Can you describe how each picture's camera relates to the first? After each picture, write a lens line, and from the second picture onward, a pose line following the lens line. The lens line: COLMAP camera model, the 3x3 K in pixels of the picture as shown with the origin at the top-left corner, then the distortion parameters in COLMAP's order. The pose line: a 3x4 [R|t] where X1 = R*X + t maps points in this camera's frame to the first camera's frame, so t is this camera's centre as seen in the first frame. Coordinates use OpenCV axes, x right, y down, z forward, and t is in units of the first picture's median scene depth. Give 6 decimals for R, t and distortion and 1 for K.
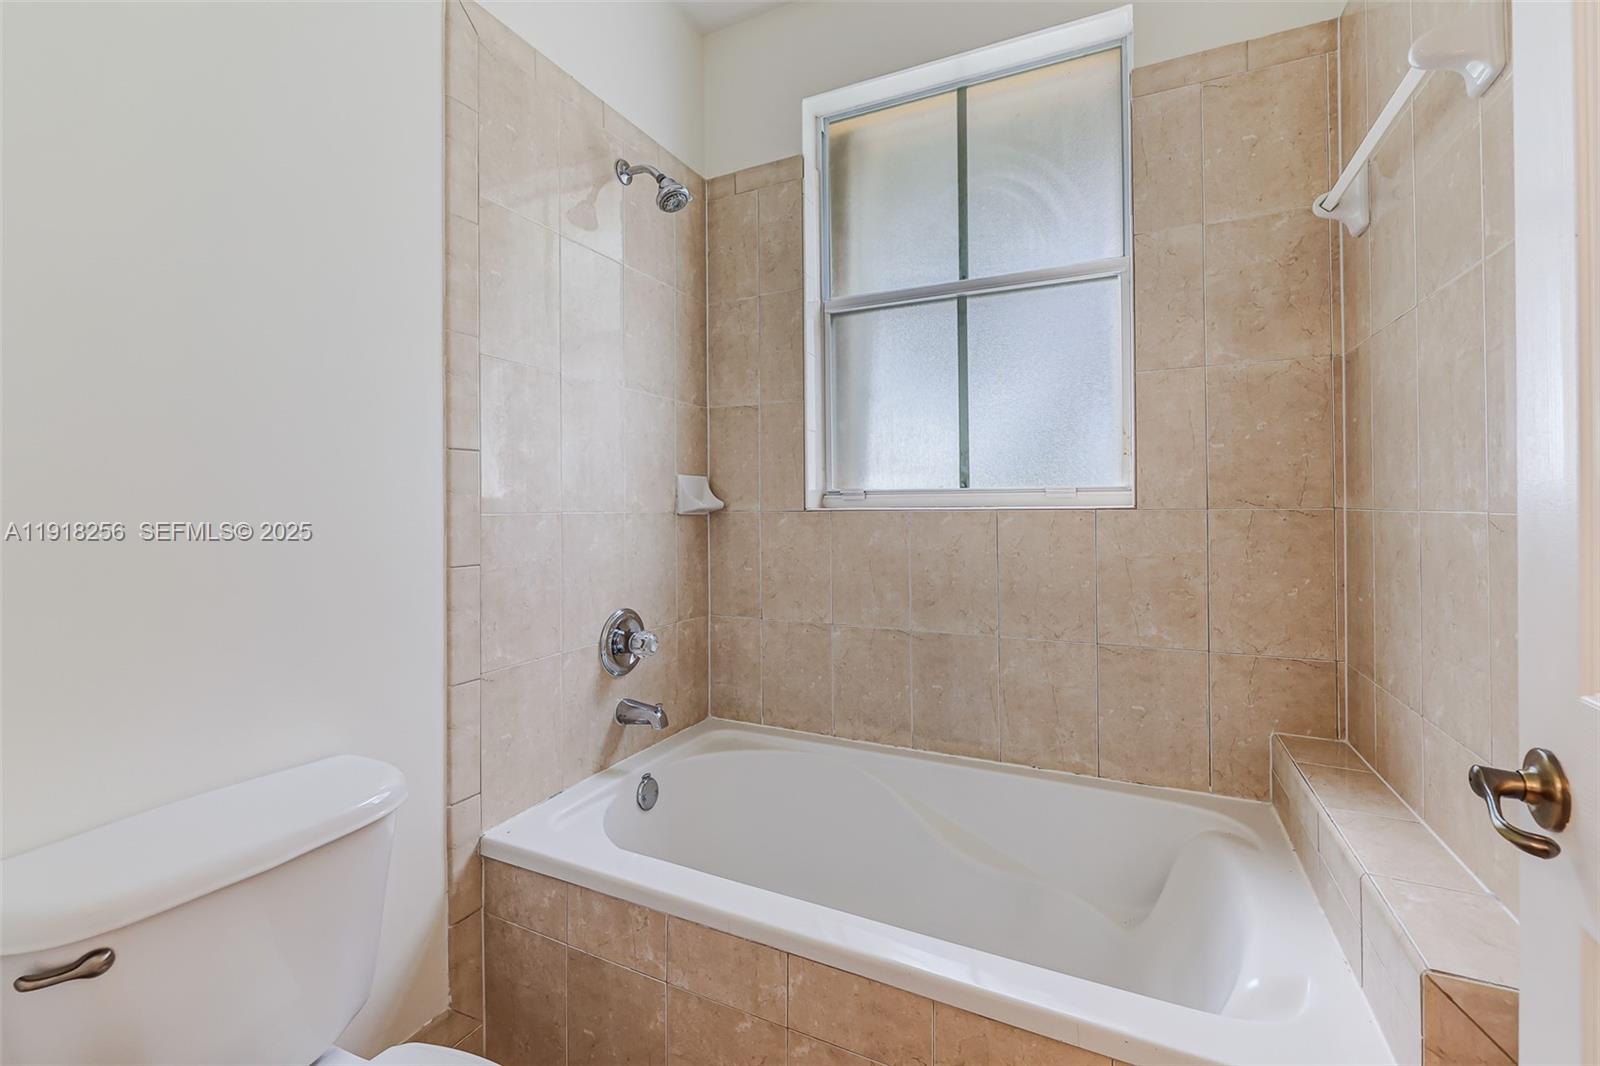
lens RADIAL K [[677.0, 0, 804.6], [0, 677.0, 518.2], [0, 0, 1]] dist [-0.003809, -0.000137]
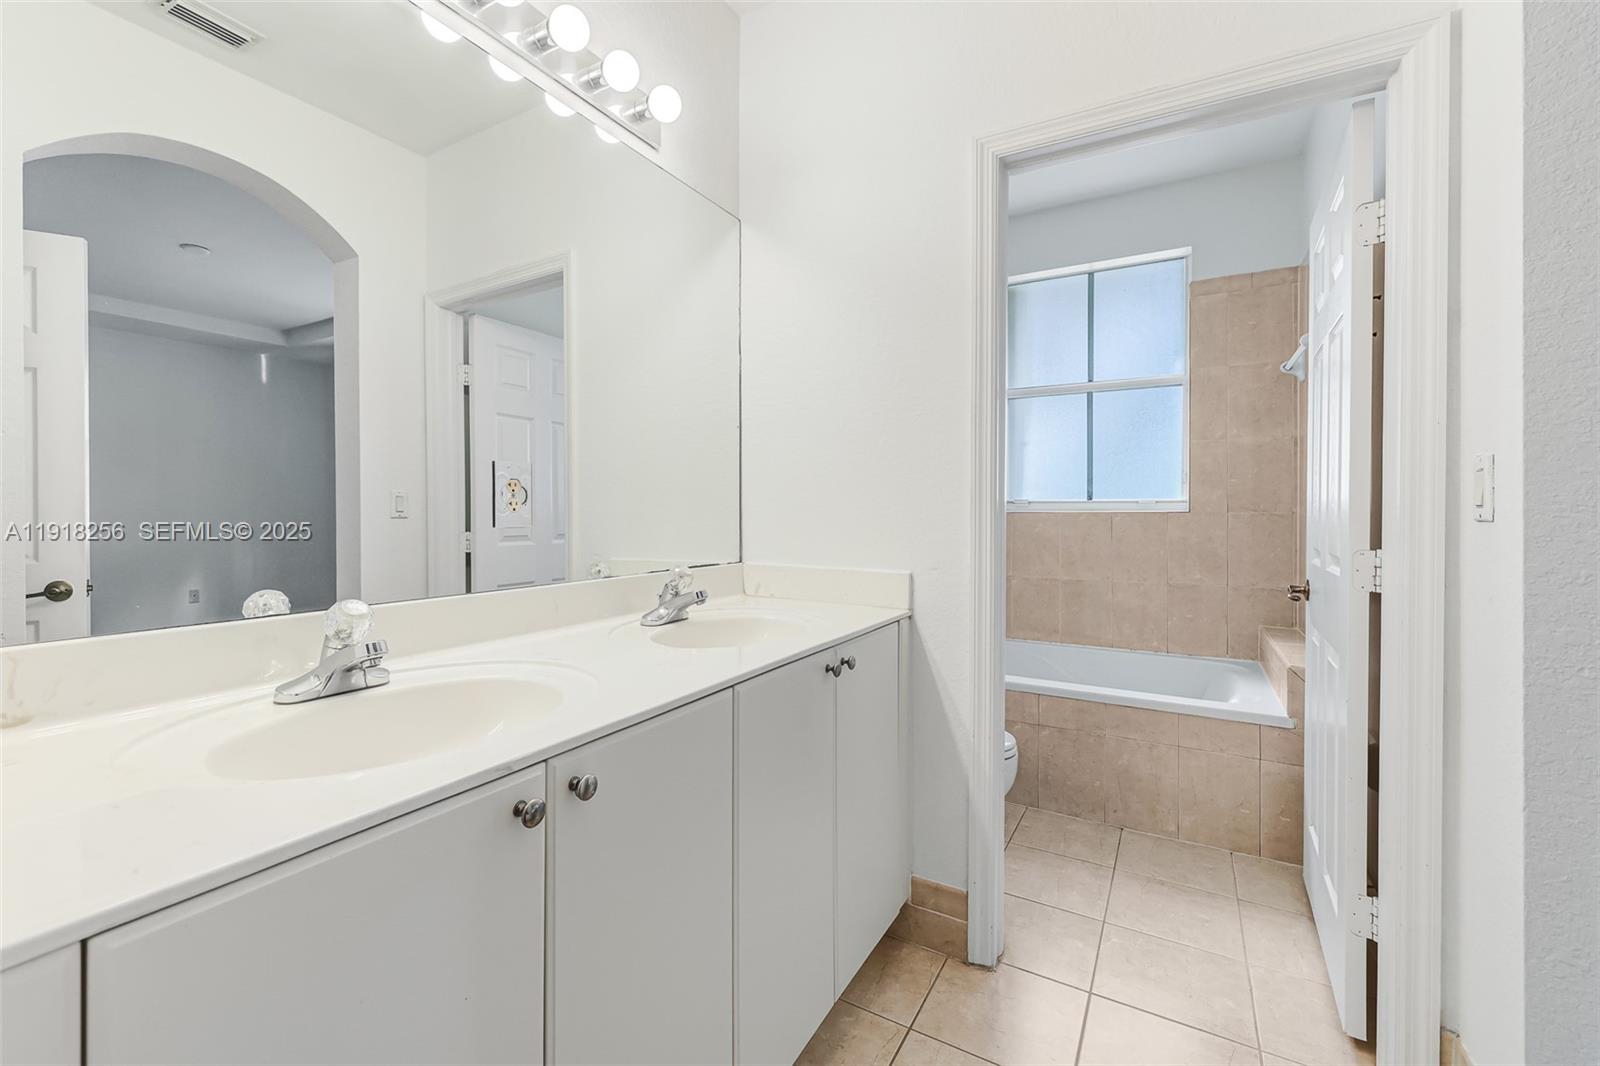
lens RADIAL K [[677.0, 0, 792.3], [0, 677.0, 529.3], [0, 0, 1]] dist [-0.003809, -0.000137]
pose [[0.996990, 0.004198, -0.077411, -0.497451], [-0.002807, 0.999833, 0.018068, 0.002705], [0.077474, -0.017796, 0.996836, -1.025264]]
